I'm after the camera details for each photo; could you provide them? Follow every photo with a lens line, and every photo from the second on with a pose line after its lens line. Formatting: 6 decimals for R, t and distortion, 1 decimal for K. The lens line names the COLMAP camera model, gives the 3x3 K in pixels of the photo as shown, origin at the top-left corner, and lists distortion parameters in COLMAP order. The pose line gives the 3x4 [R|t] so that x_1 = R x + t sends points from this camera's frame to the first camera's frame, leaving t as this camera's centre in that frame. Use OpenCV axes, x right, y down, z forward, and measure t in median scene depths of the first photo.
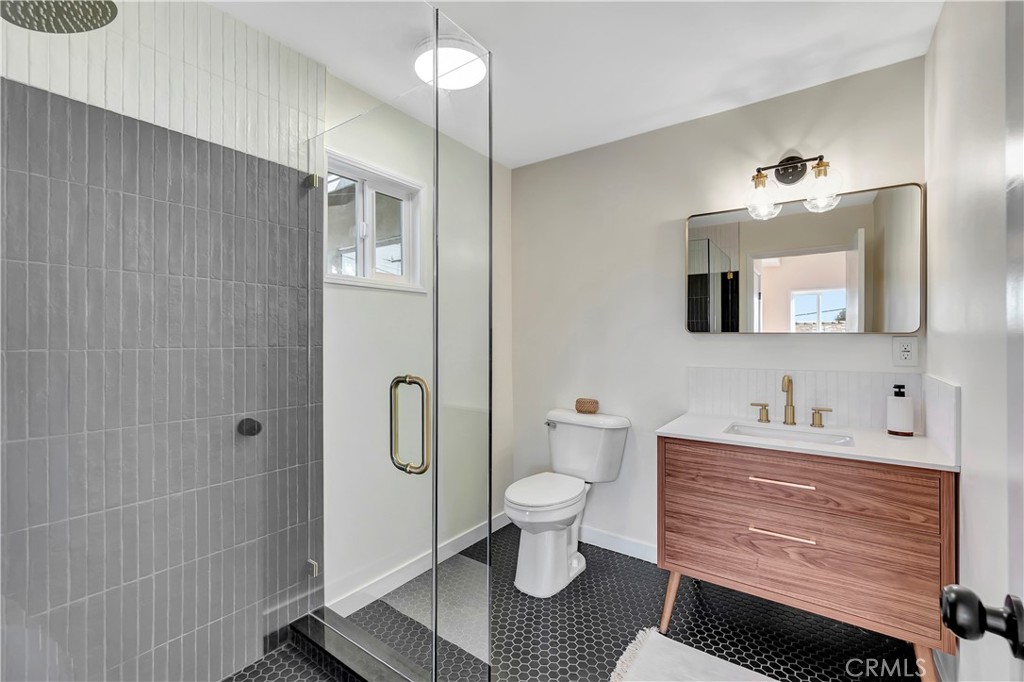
lens RADIAL K [[435.4, 0, 504.5], [0, 435.4, 335.3], [0, 0, 1]] dist [-0.003845, -0.000078]
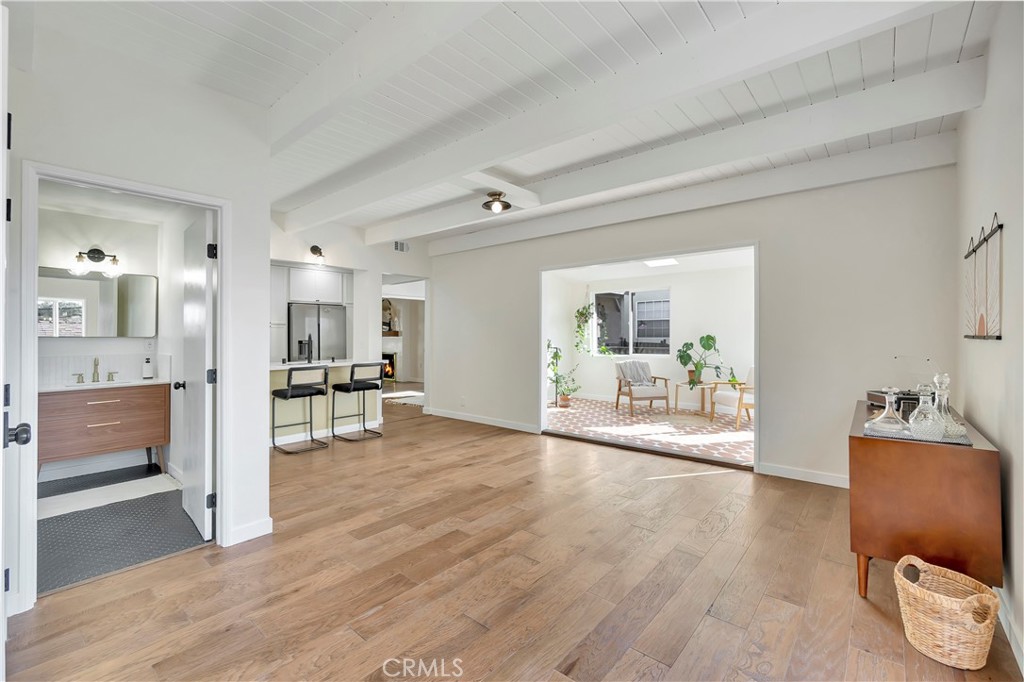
lens RADIAL K [[435.4, 0, 504.5], [0, 435.4, 335.3], [0, 0, 1]] dist [-0.003845, -0.000078]
pose [[0.076725, 0.004170, 0.997044, -1.372846], [-0.001808, 0.999990, -0.004043, -0.009399], [-0.997051, -0.001493, 0.076731, -1.190385]]
